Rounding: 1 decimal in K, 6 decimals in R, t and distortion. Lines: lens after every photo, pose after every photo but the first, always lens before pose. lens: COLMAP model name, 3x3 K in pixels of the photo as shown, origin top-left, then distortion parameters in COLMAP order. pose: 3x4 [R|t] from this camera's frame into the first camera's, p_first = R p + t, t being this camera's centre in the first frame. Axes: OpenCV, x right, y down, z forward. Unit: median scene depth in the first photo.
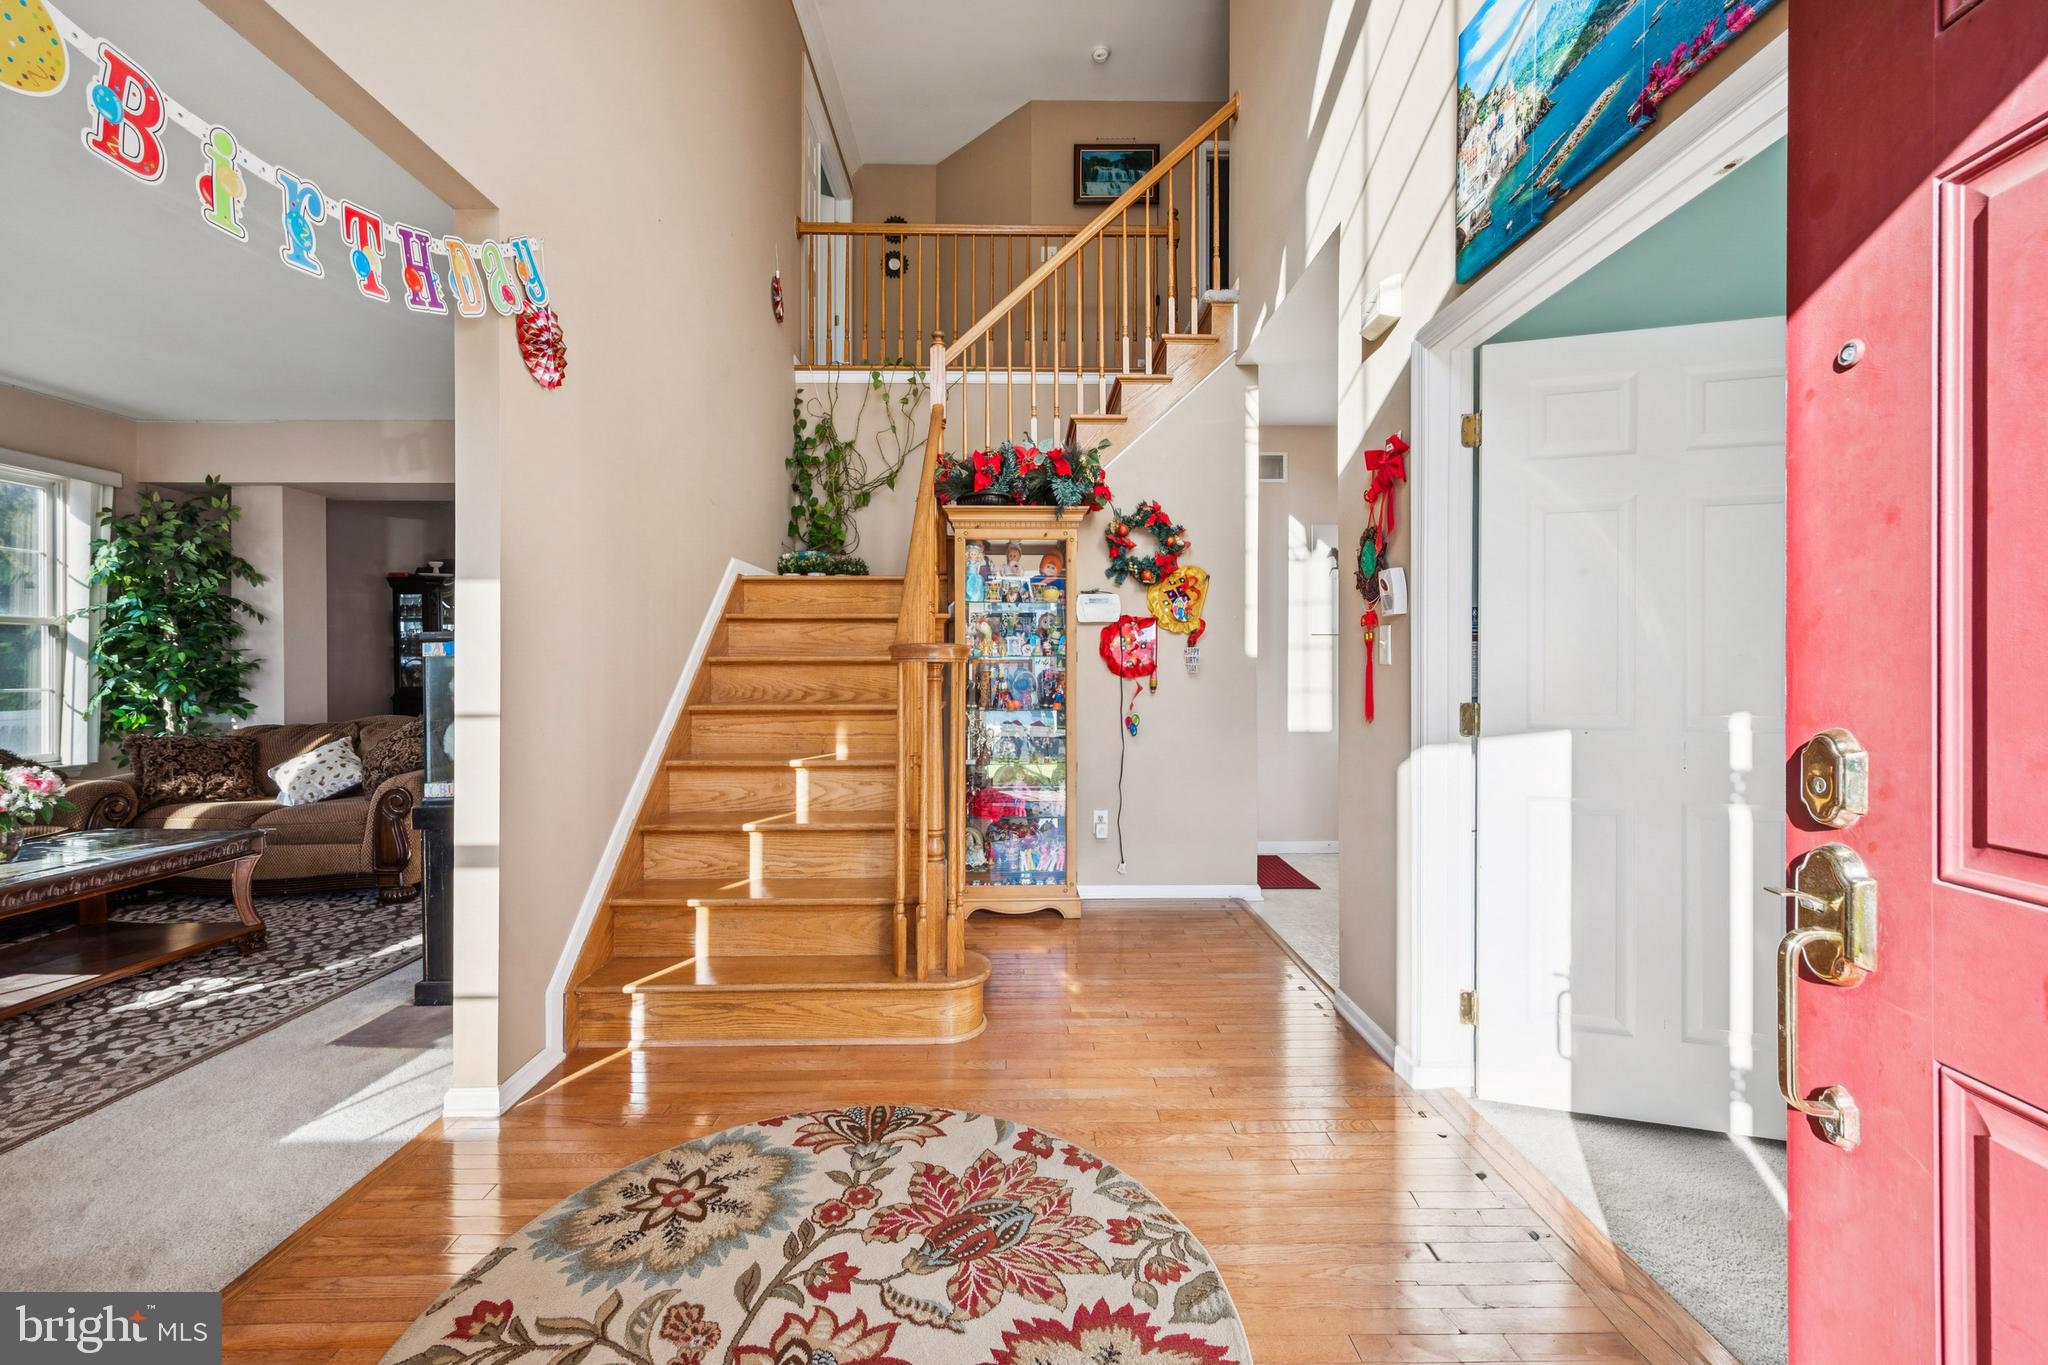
lens RADIAL K [[823.3, 0, 1016.5], [0, 823.3, 666.1], [0, 0, 1]] dist [0.000970, -0.000232]
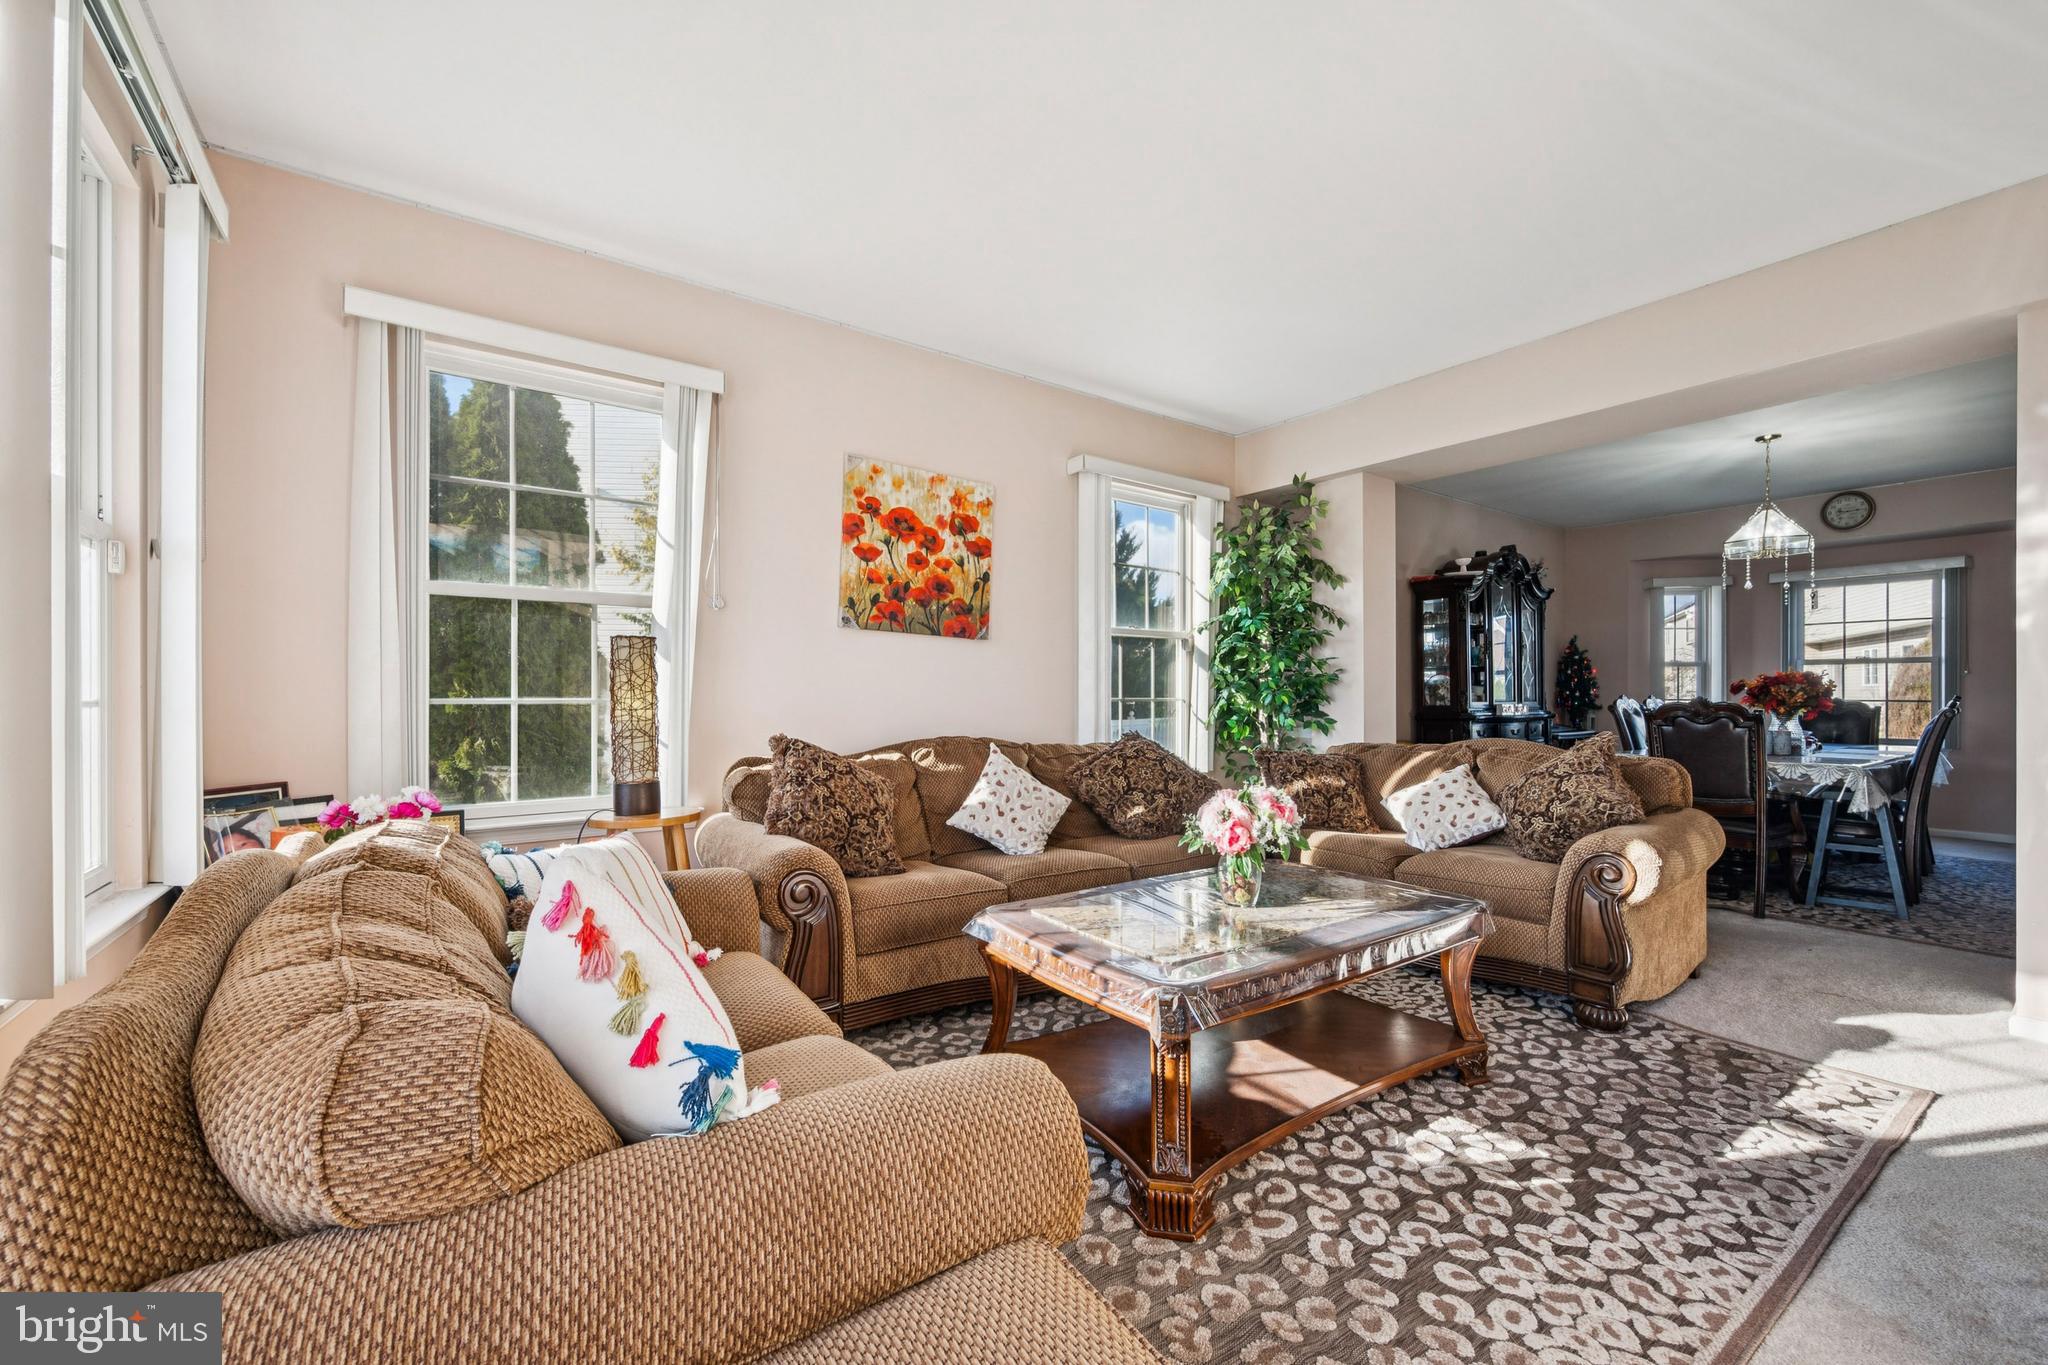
lens RADIAL K [[823.3, 0, 1030.4], [0, 823.3, 700.7], [0, 0, 1]] dist [0.000970, -0.000232]
pose [[0.583353, 0.008786, -0.812172, -0.417840], [-0.002018, 0.999954, 0.009368, 0.020075], [0.812217, -0.003825, 0.583343, 0.217101]]
